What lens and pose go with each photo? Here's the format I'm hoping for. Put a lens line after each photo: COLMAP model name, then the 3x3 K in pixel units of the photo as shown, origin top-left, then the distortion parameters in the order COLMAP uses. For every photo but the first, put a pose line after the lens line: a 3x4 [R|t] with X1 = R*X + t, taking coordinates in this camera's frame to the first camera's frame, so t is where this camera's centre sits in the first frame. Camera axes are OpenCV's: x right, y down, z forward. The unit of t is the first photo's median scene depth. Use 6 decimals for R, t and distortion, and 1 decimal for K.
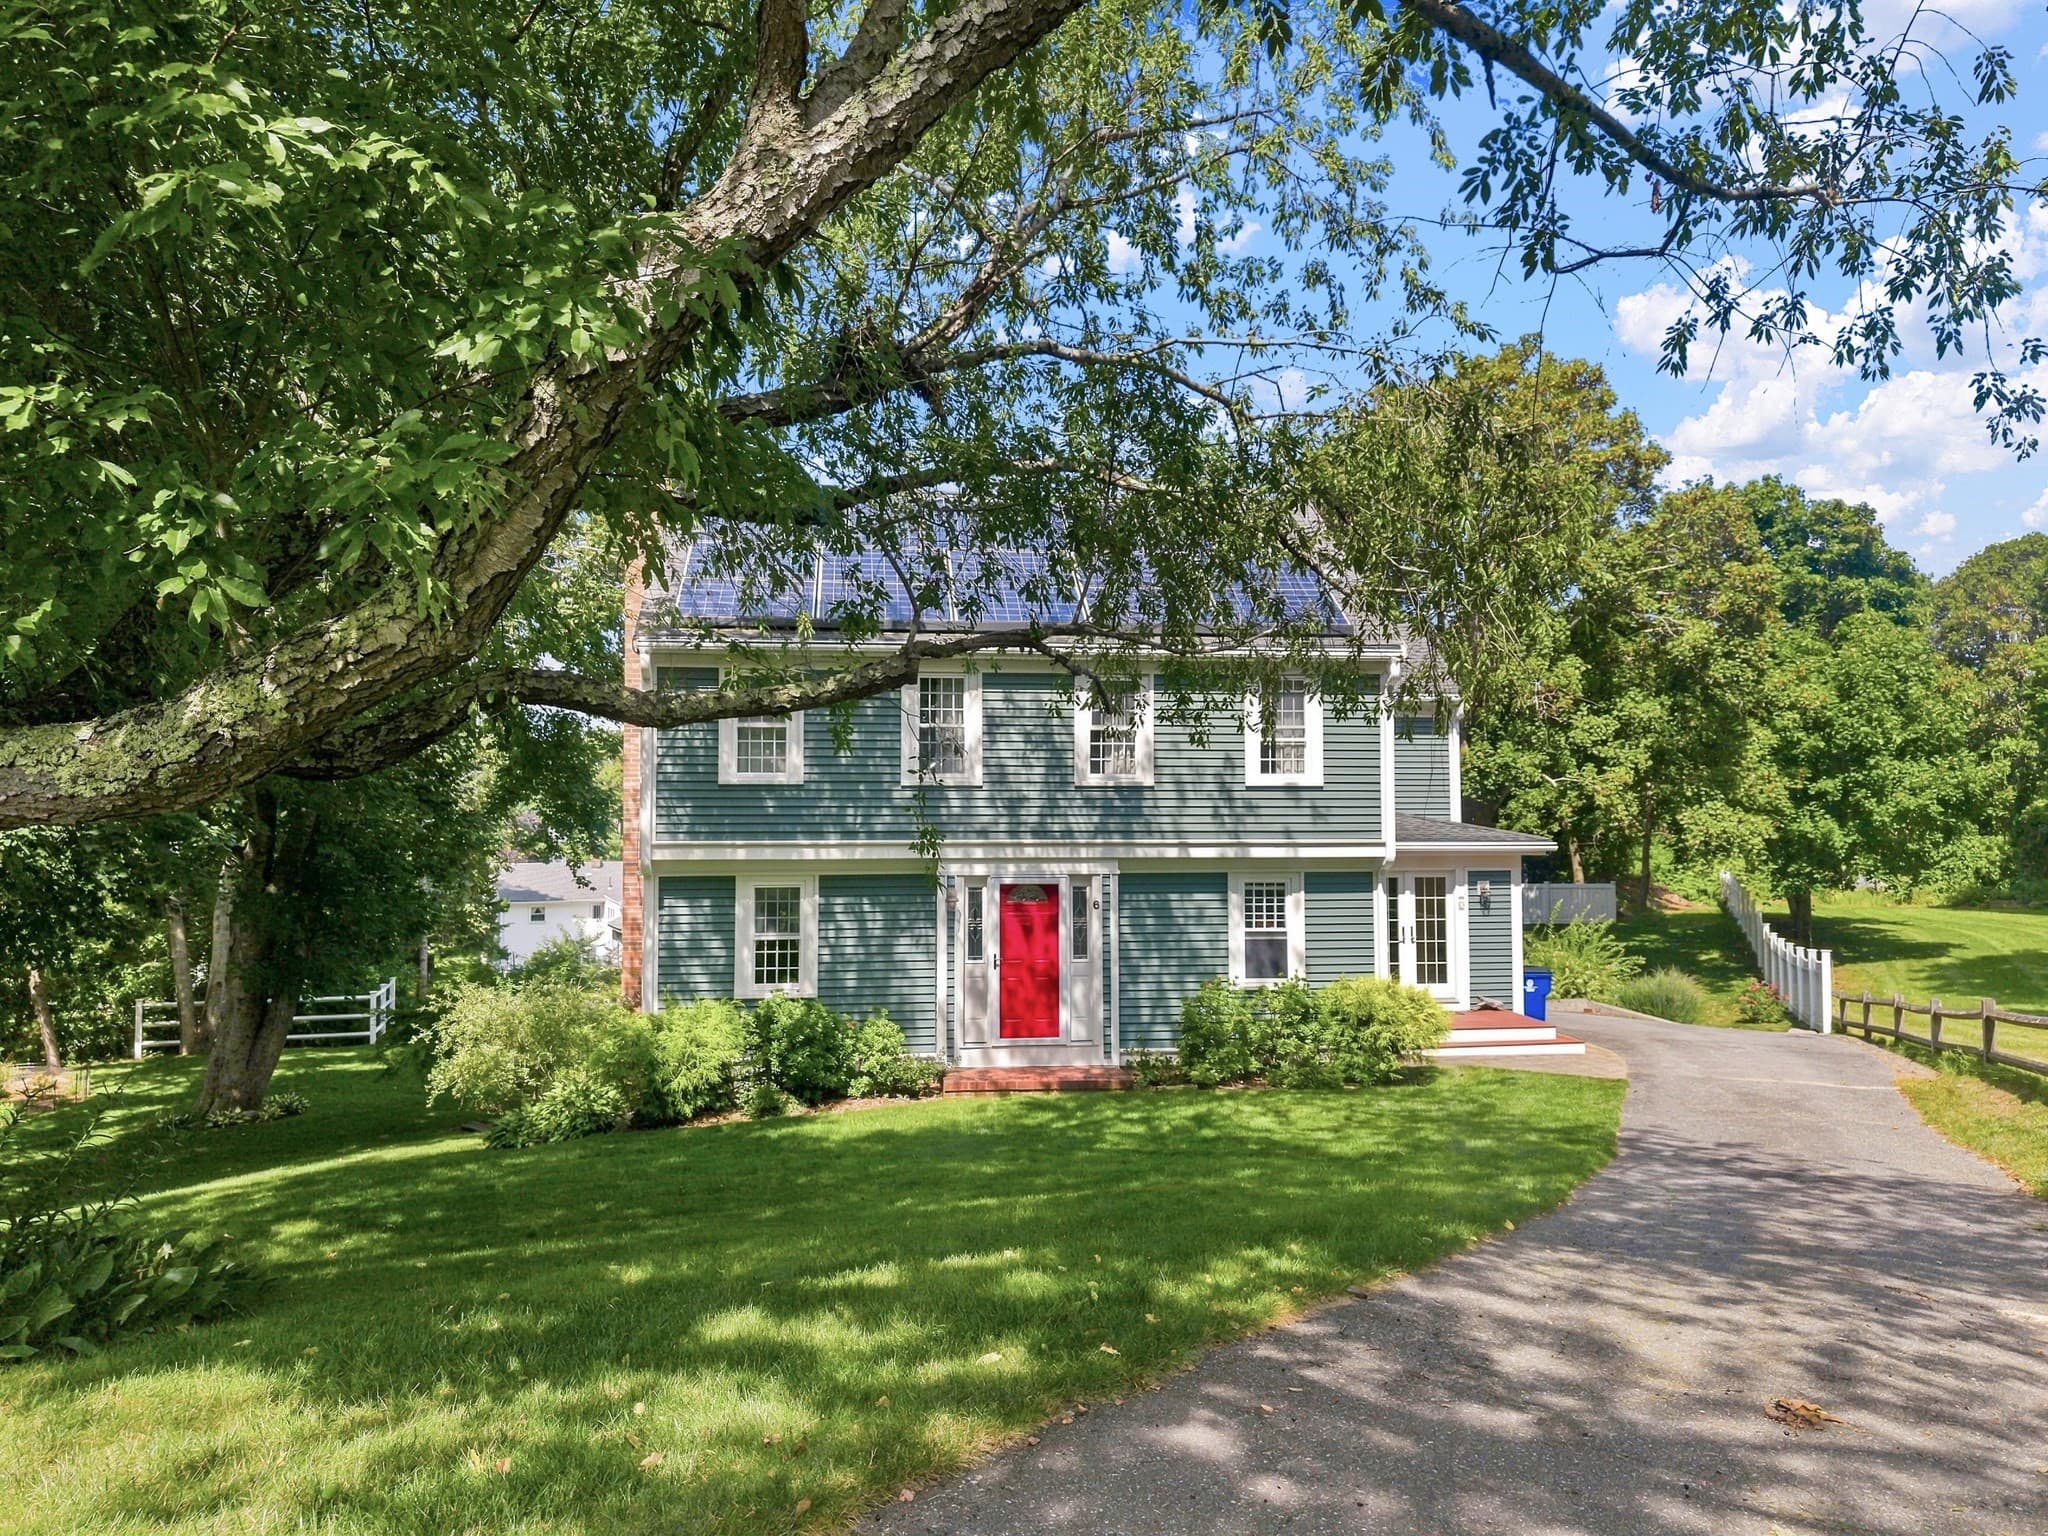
lens RADIAL K [[1369.7, 0, 1023.2], [0, 1369.7, 766.7], [0, 0, 1]] dist [0.037804, -0.005332]
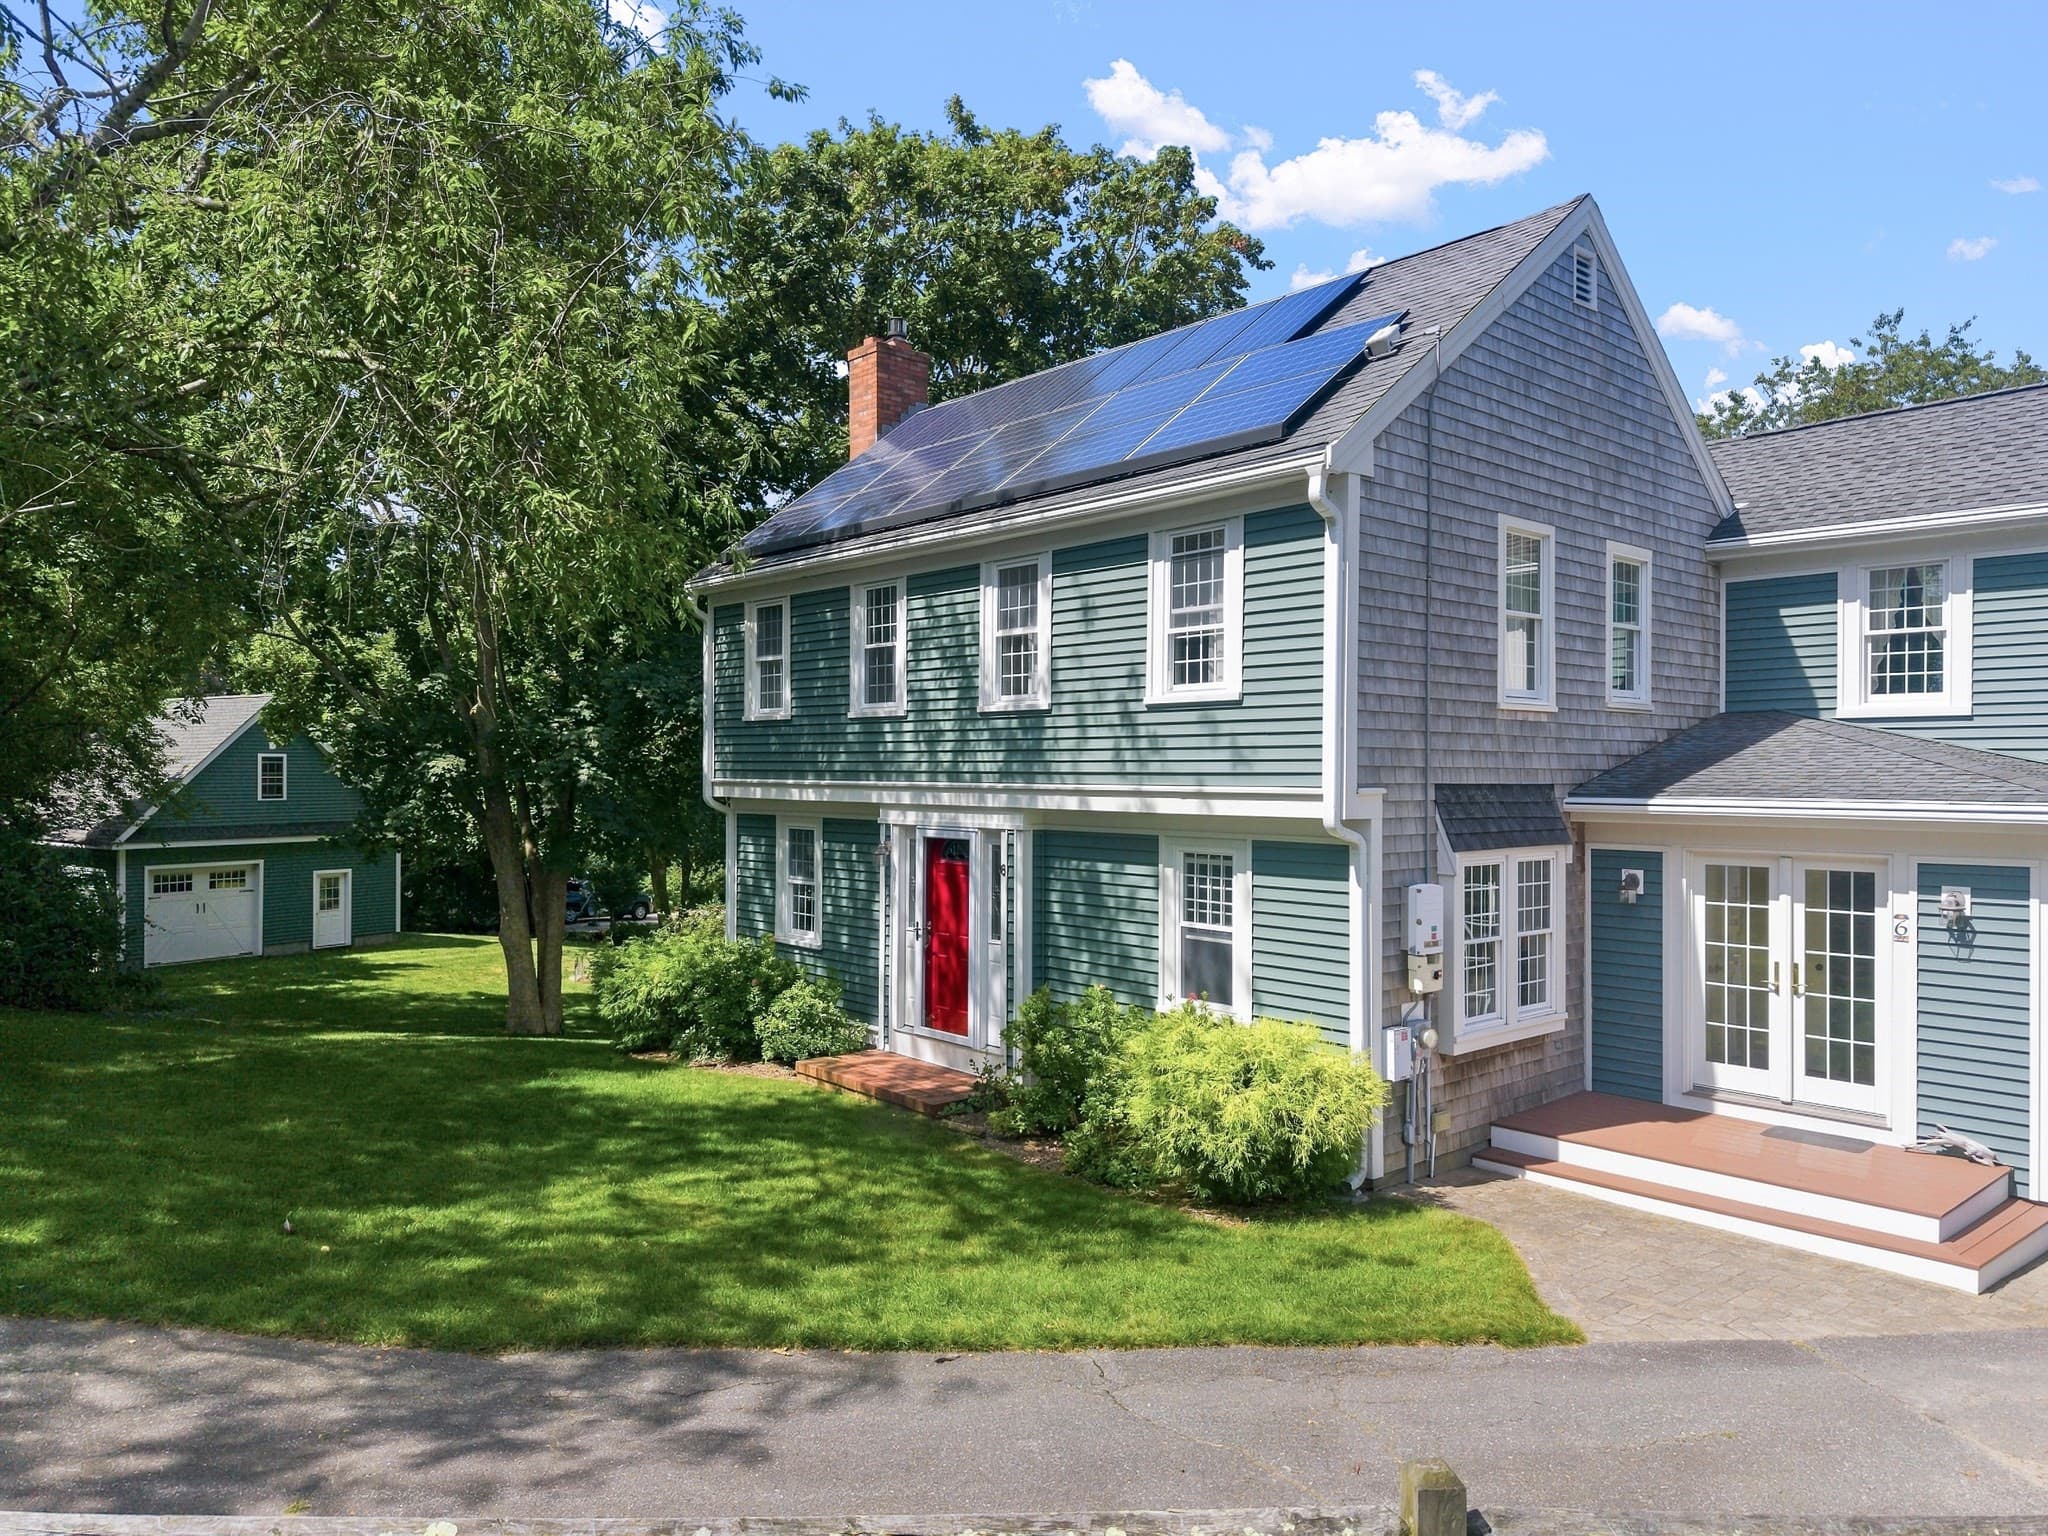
lens RADIAL K [[1369.7, 0, 1017.8], [0, 1369.7, 772.0], [0, 0, 1]] dist [0.037804, -0.005332]
pose [[0.580200, 0.004769, -0.814460, 0.665528], [0.027496, 0.999298, 0.025439, 0.028064], [0.814010, -0.037155, 0.579661, 0.570698]]
